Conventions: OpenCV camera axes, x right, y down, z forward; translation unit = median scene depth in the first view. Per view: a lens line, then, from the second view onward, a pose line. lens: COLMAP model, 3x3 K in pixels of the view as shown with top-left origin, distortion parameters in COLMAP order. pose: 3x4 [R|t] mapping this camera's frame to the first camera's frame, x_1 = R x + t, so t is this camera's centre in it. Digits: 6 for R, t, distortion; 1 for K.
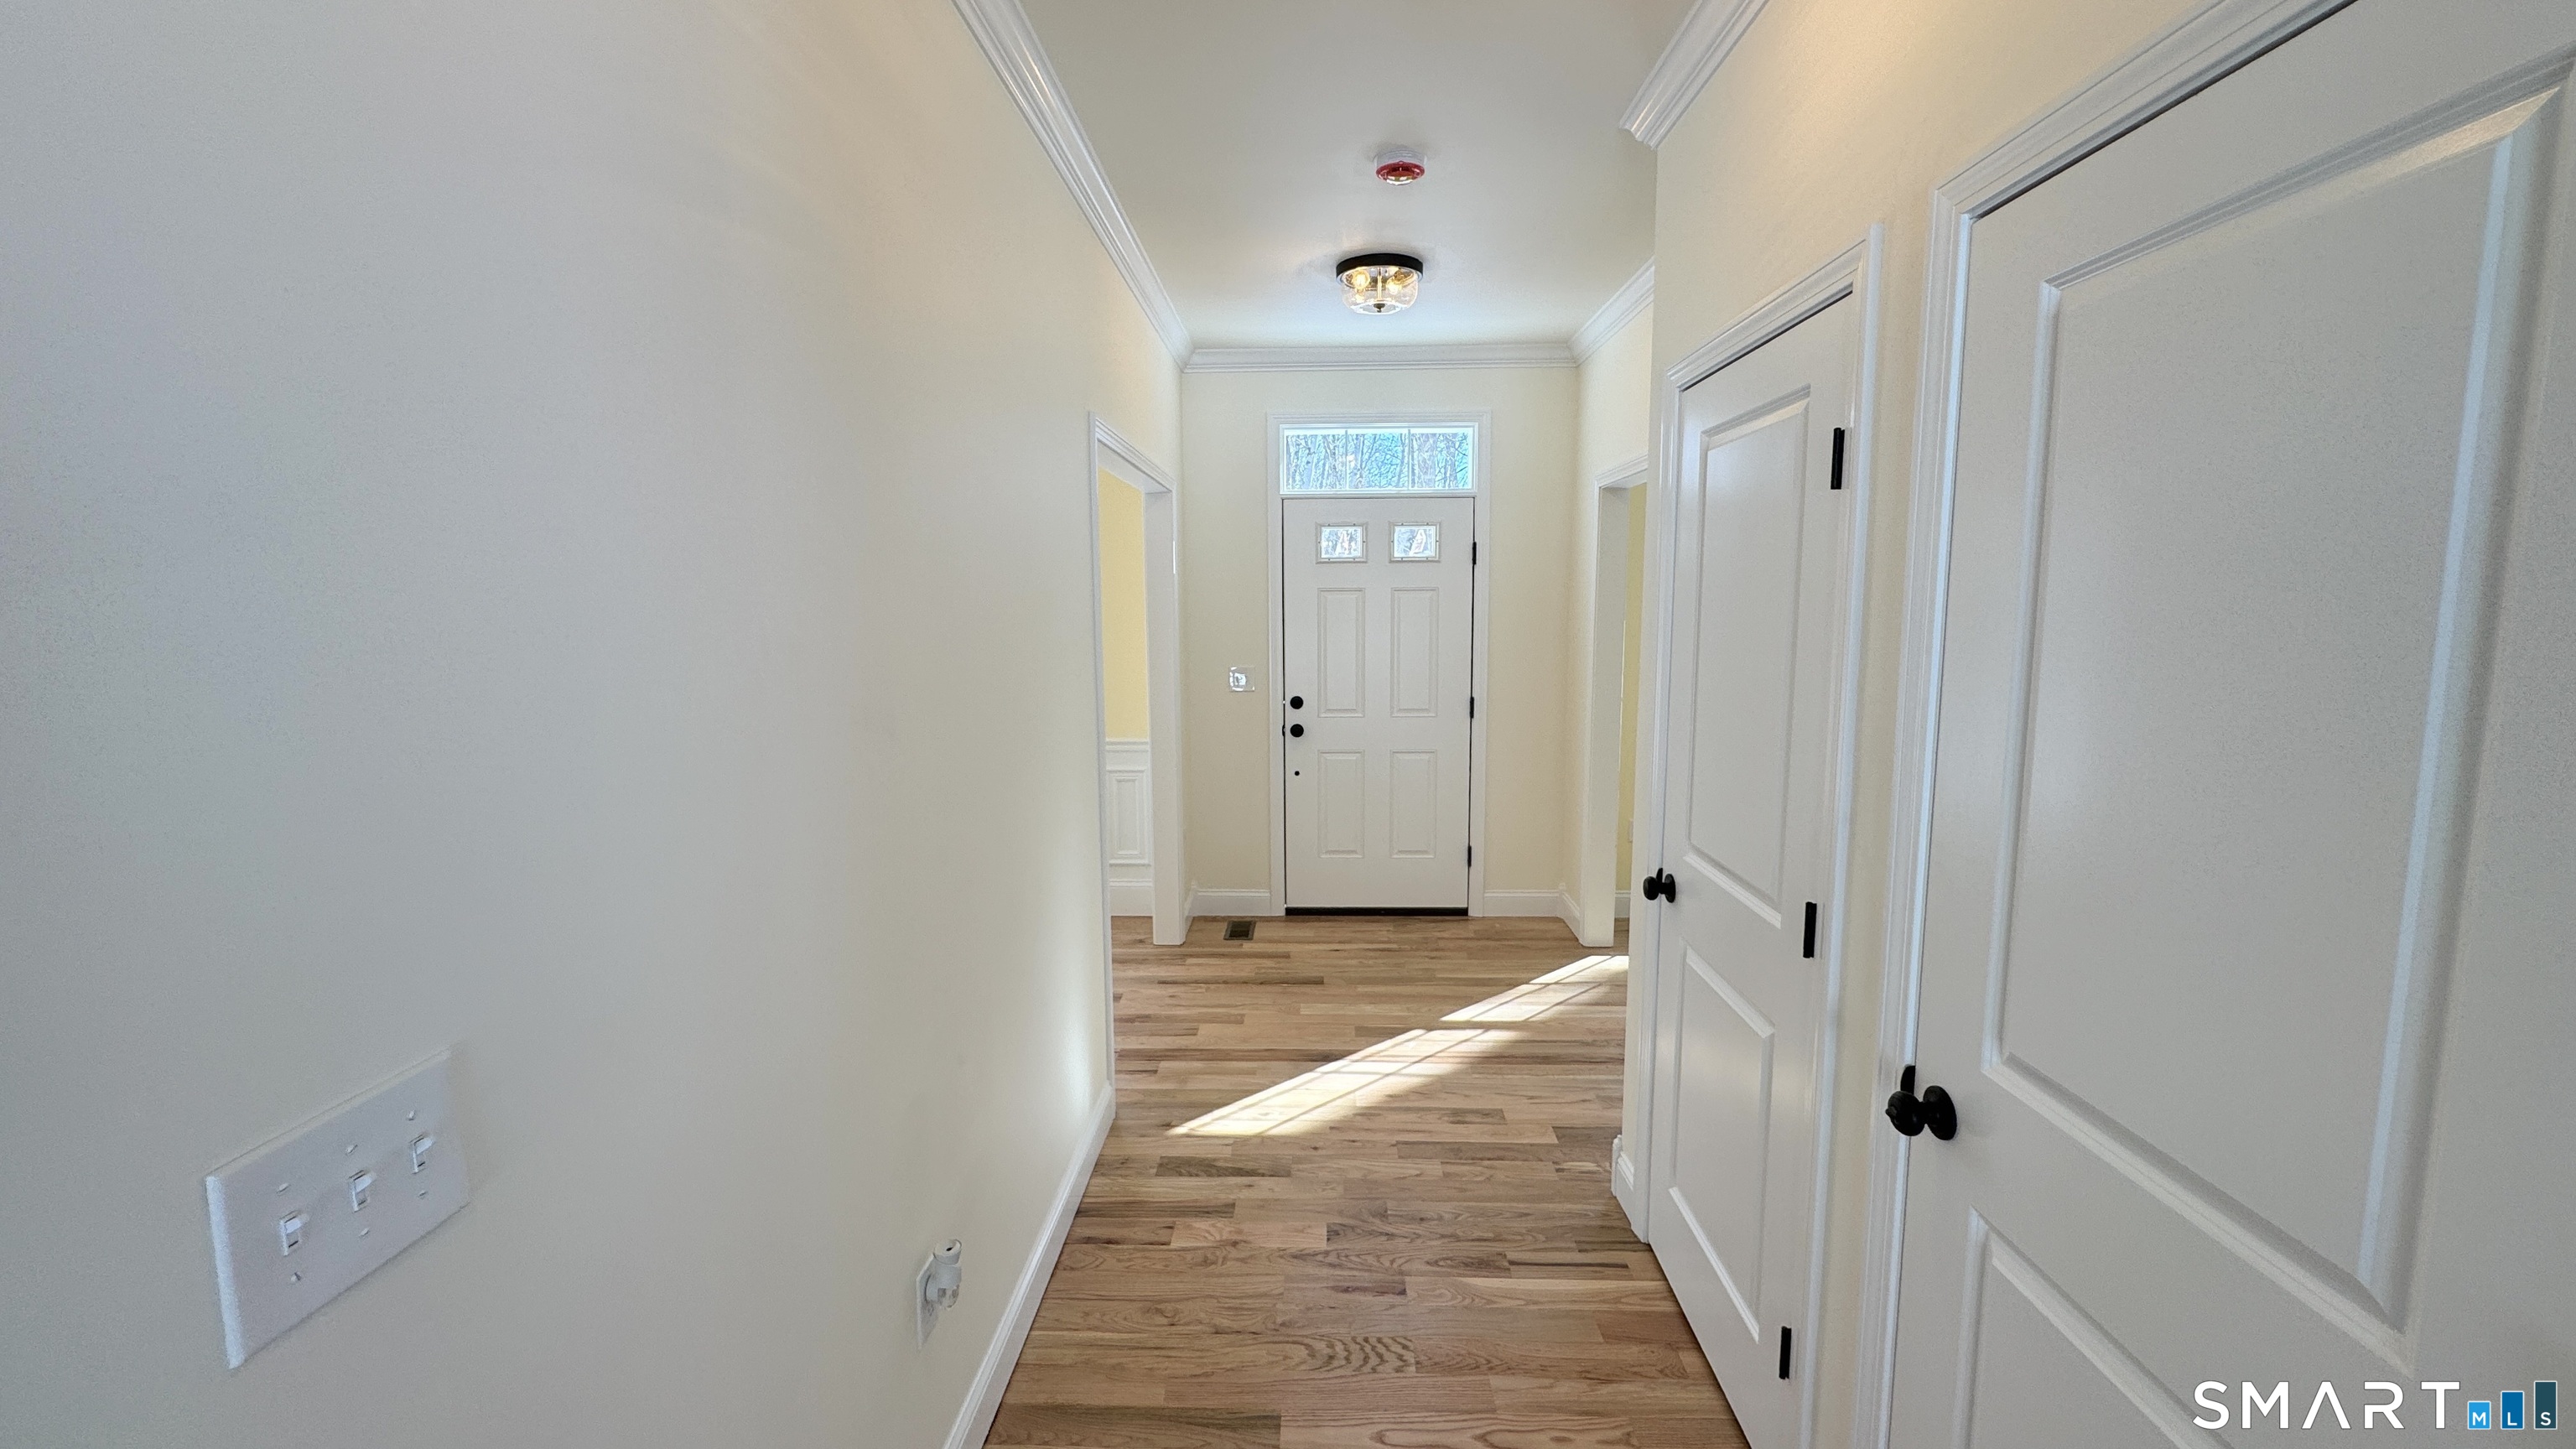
lens RADIAL K [[1024.5, 0, 1298.2], [0, 1024.5, 722.3], [0, 0, 1]] dist [0.001723, -0.000196]
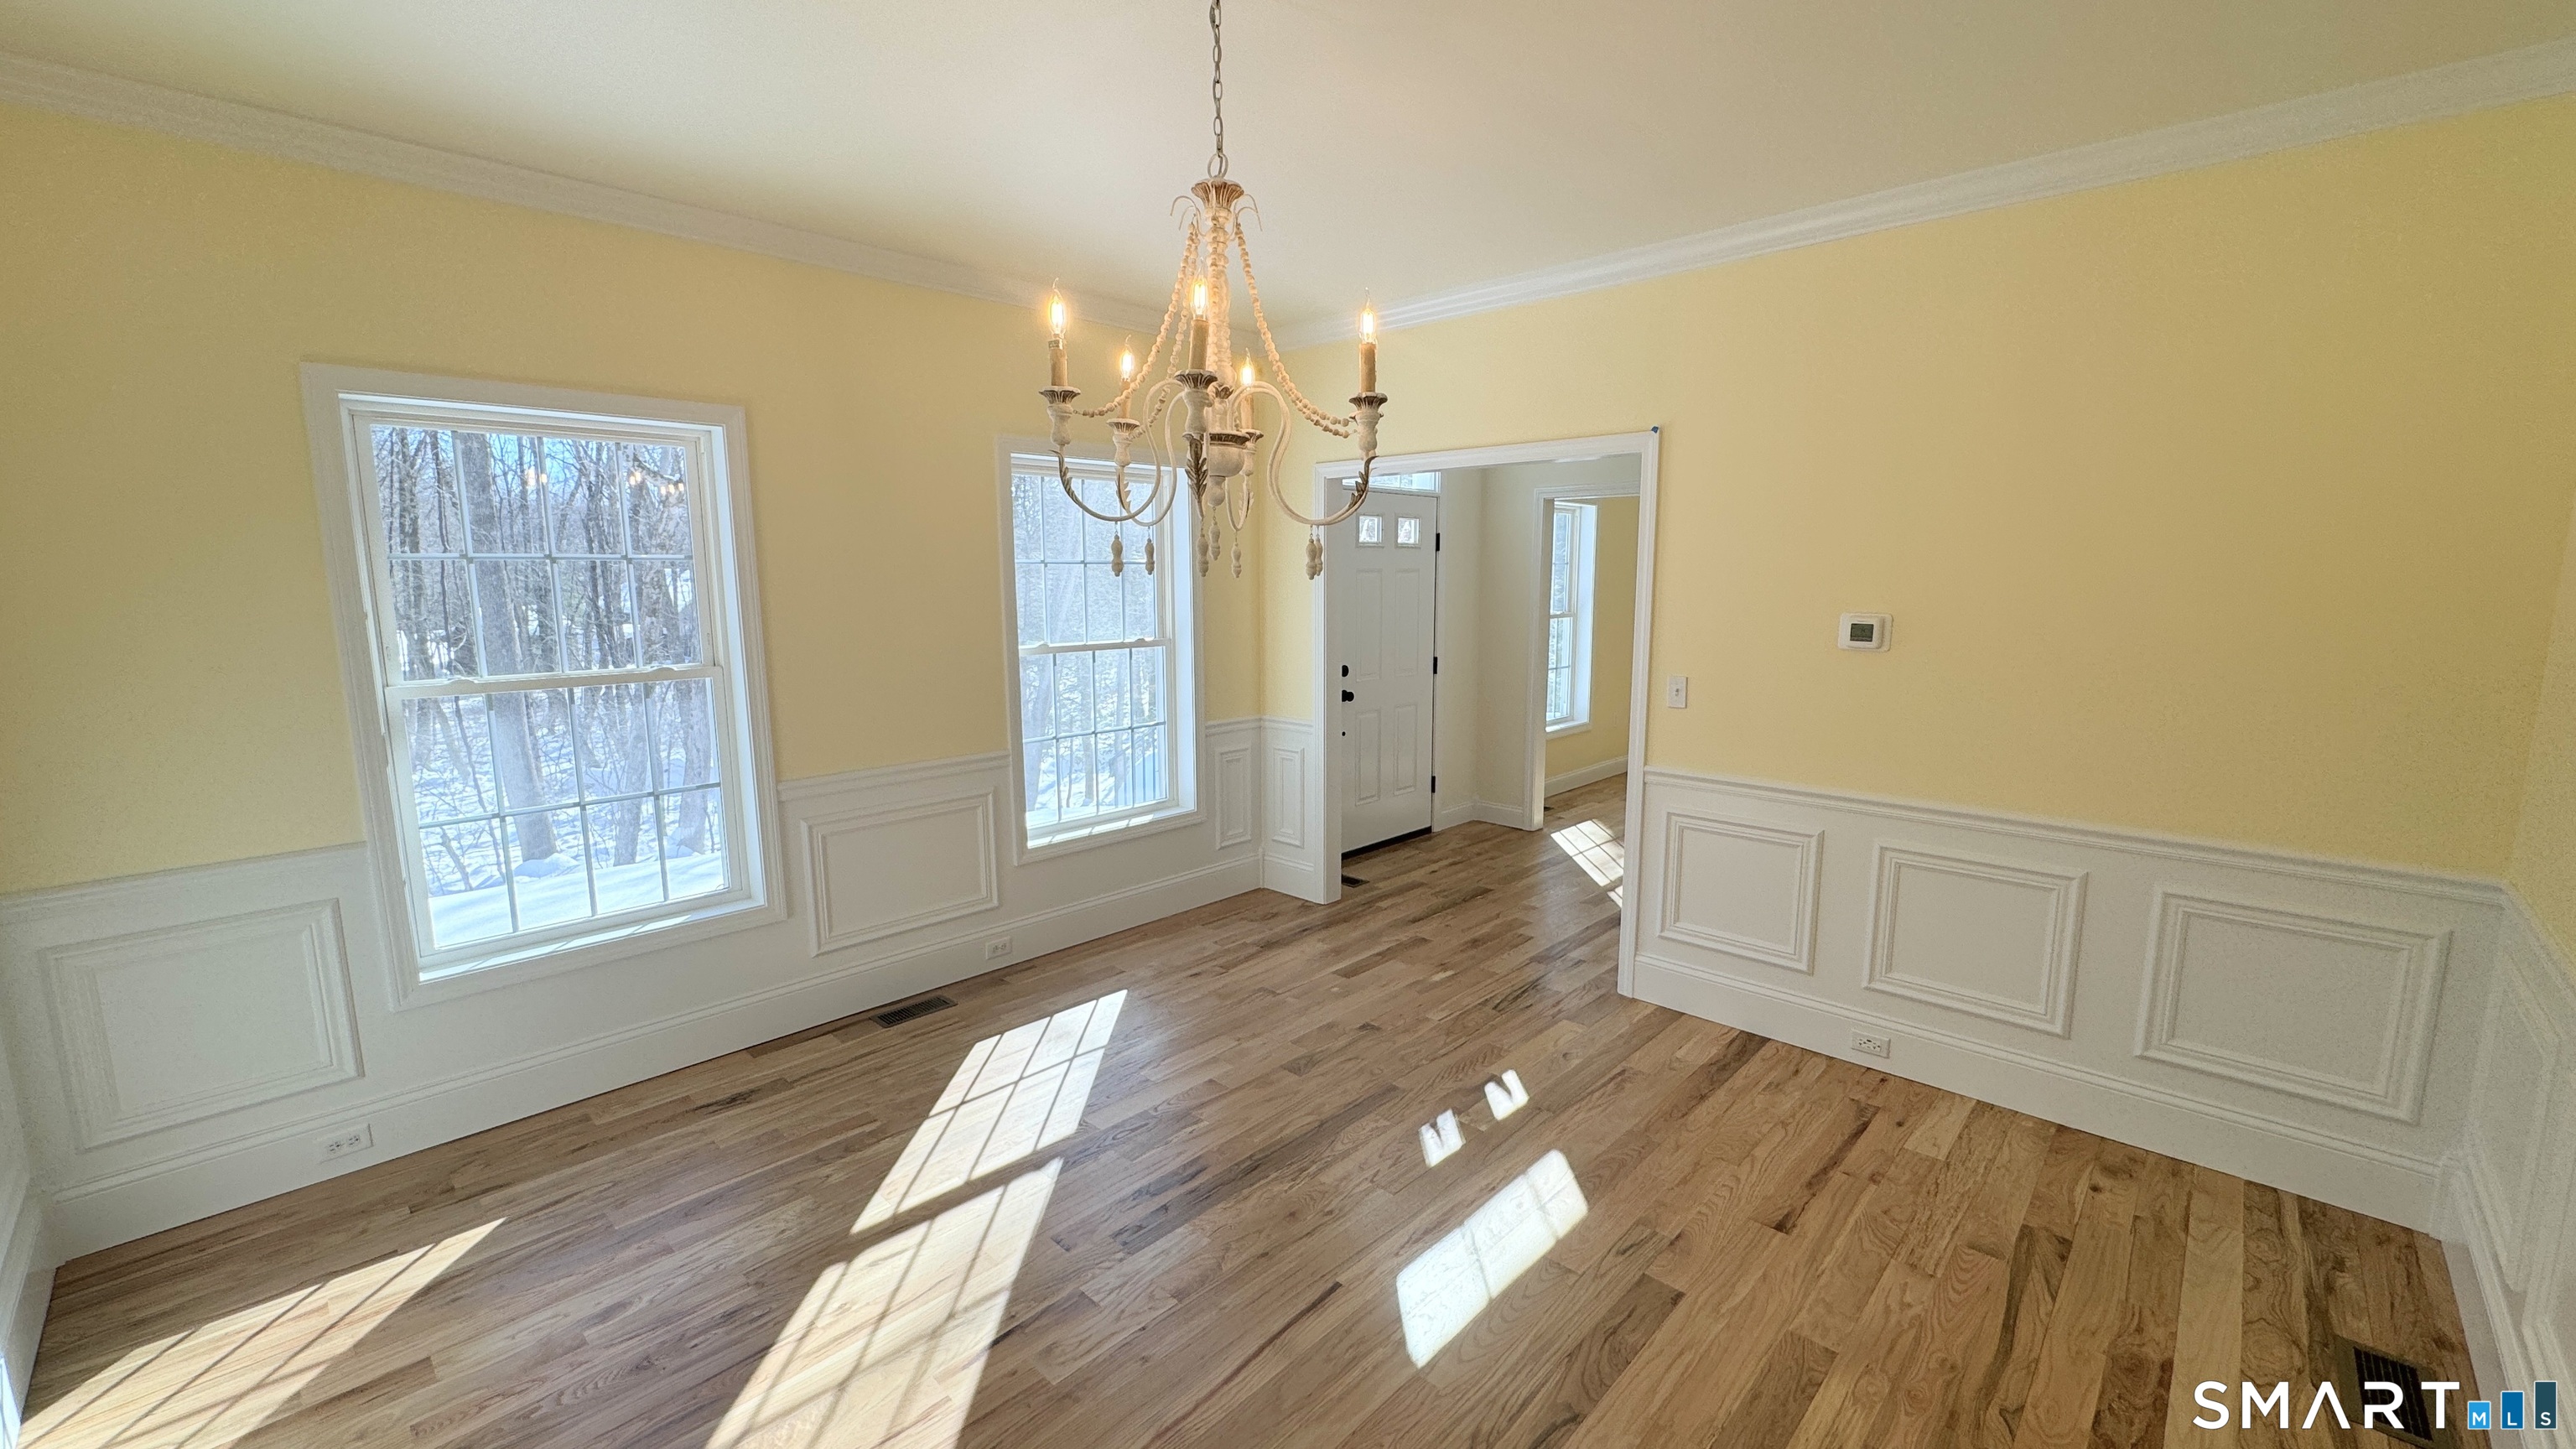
lens RADIAL K [[1024.5, 0, 1284.4], [0, 1024.5, 725.0], [0, 0, 1]] dist [0.001723, -0.000196]
pose [[0.669554, -0.105537, 0.735228, -0.956613], [0.086886, 0.994187, 0.063584, -0.040769], [-0.737664, 0.021308, 0.674831, 0.316506]]
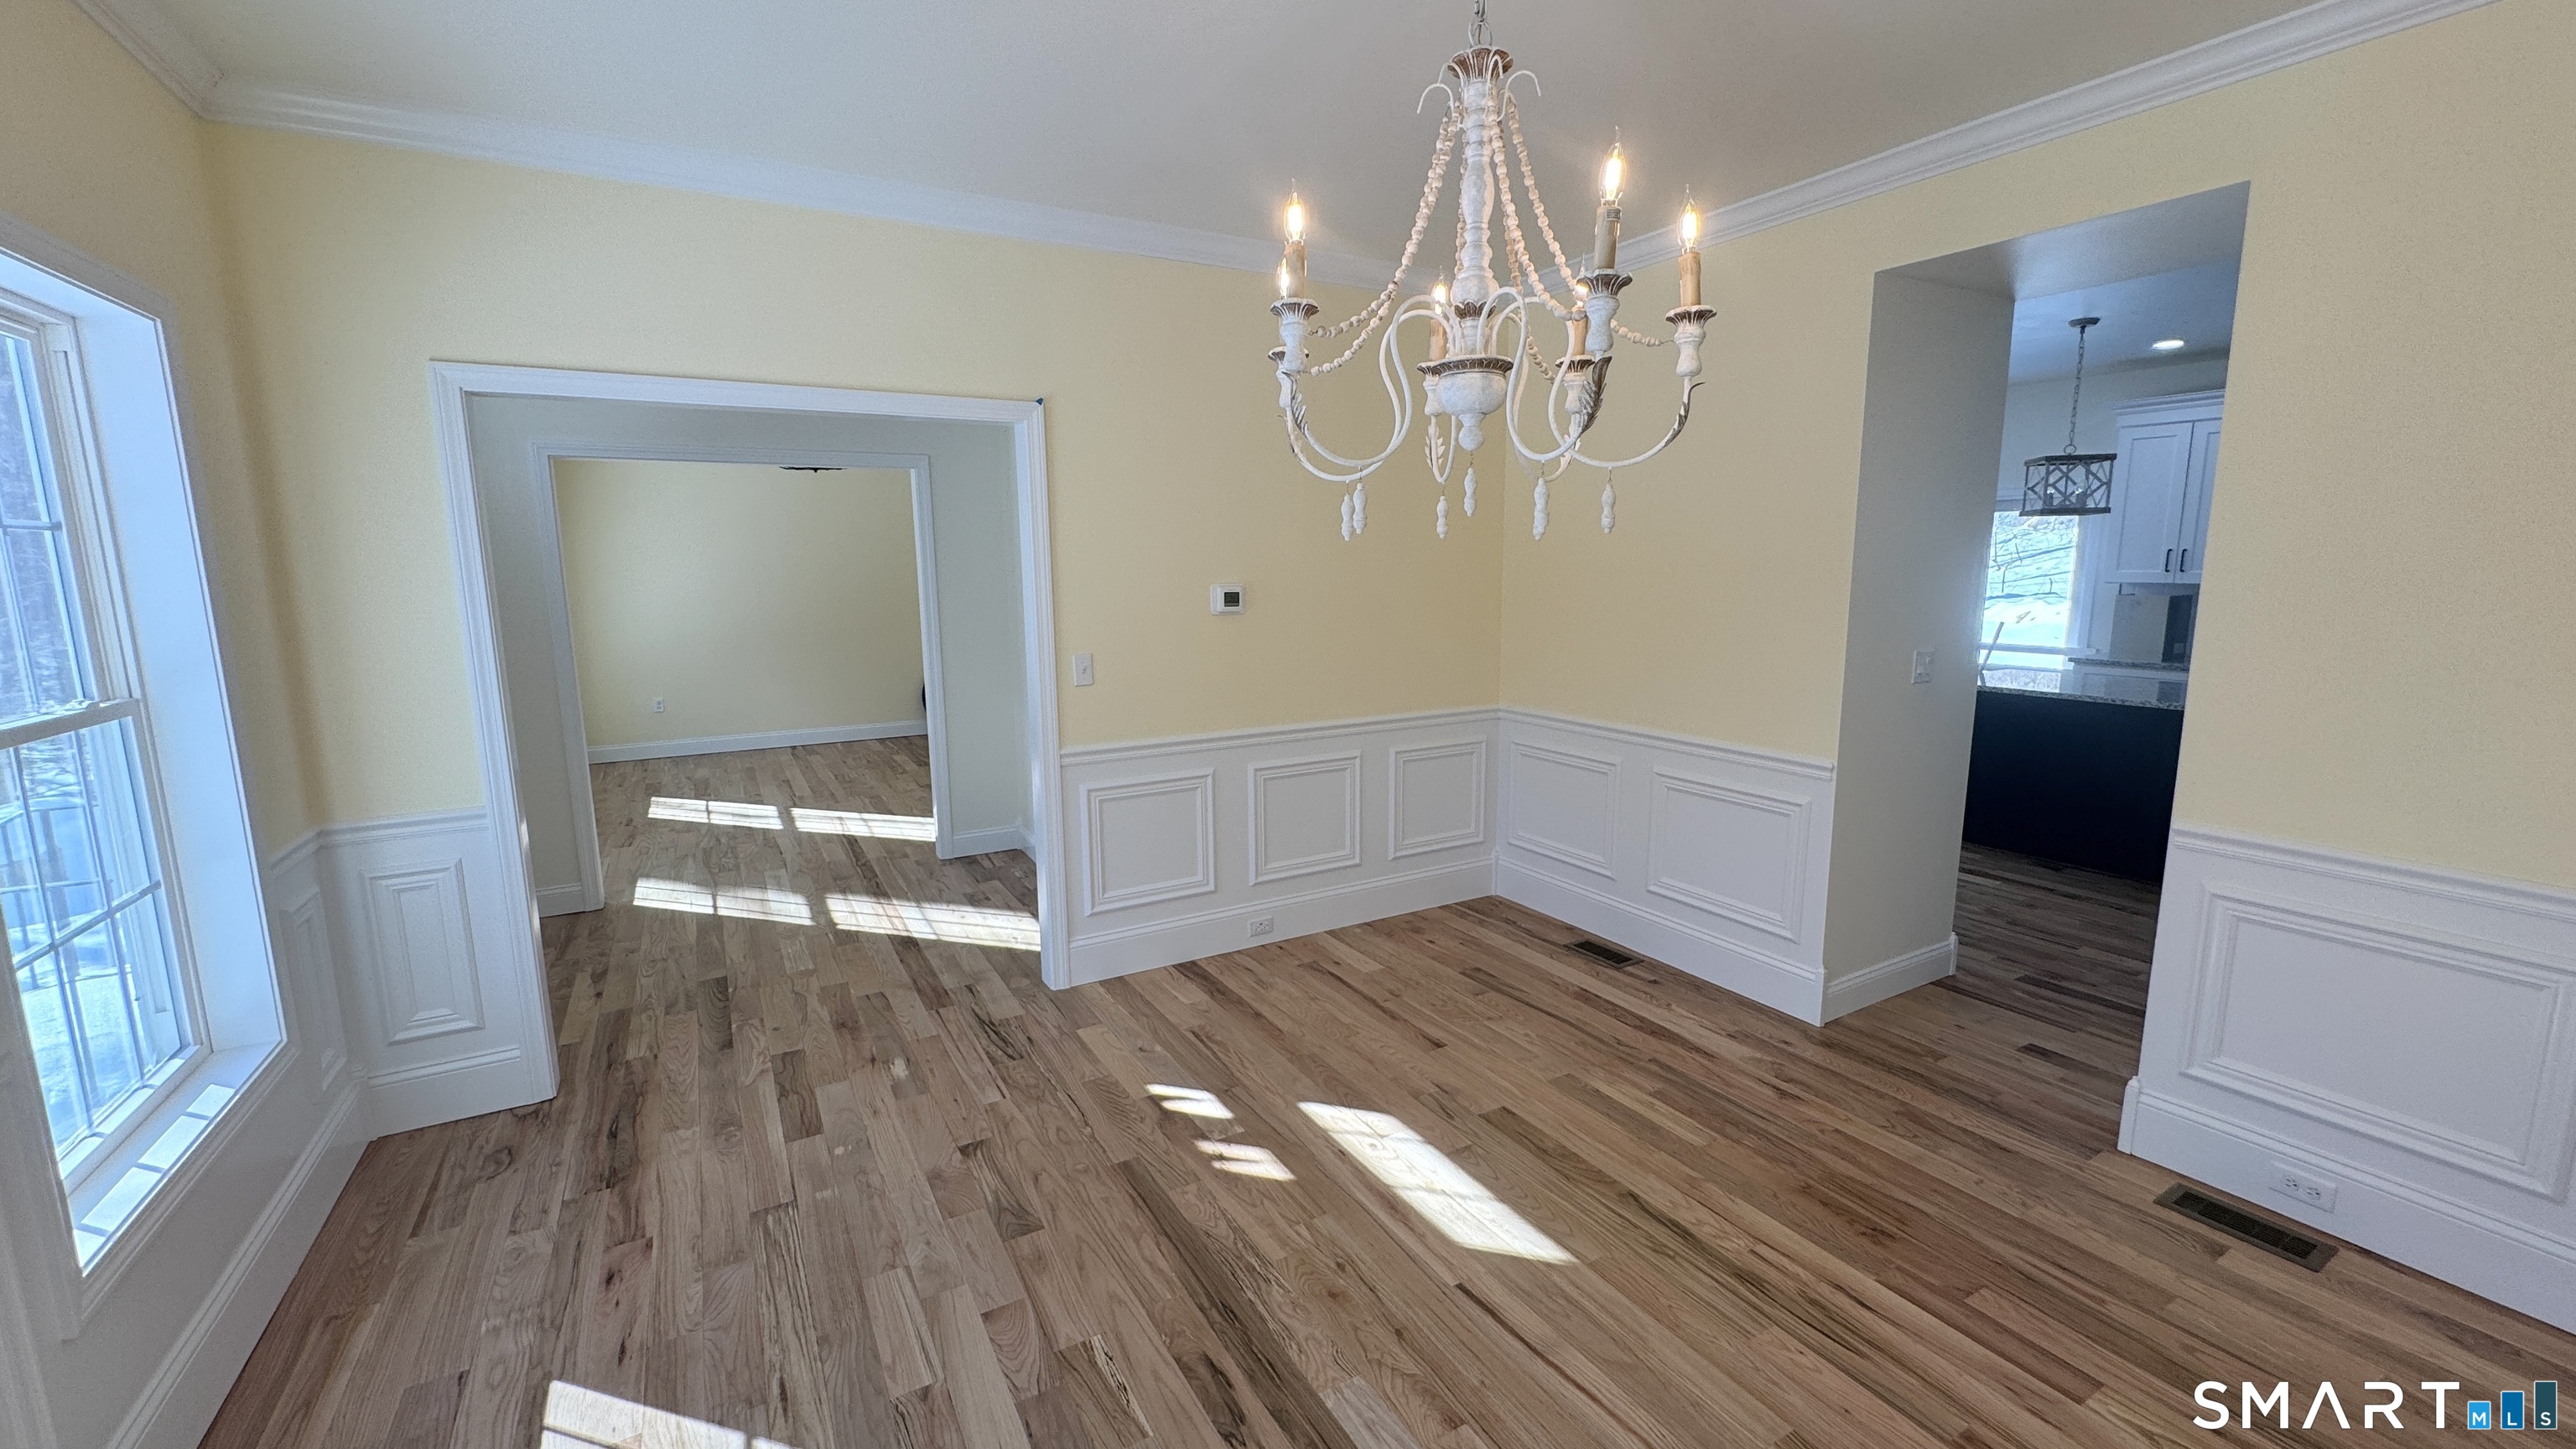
lens RADIAL K [[1024.5, 0, 1290.0], [0, 1024.5, 722.4], [0, 0, 1]] dist [0.001723, -0.000196]
pose [[-0.524067, -0.123730, 0.842642, -0.927510], [0.113199, 0.970493, 0.212905, -0.101657], [-0.844121, 0.206963, -0.494597, 0.902189]]
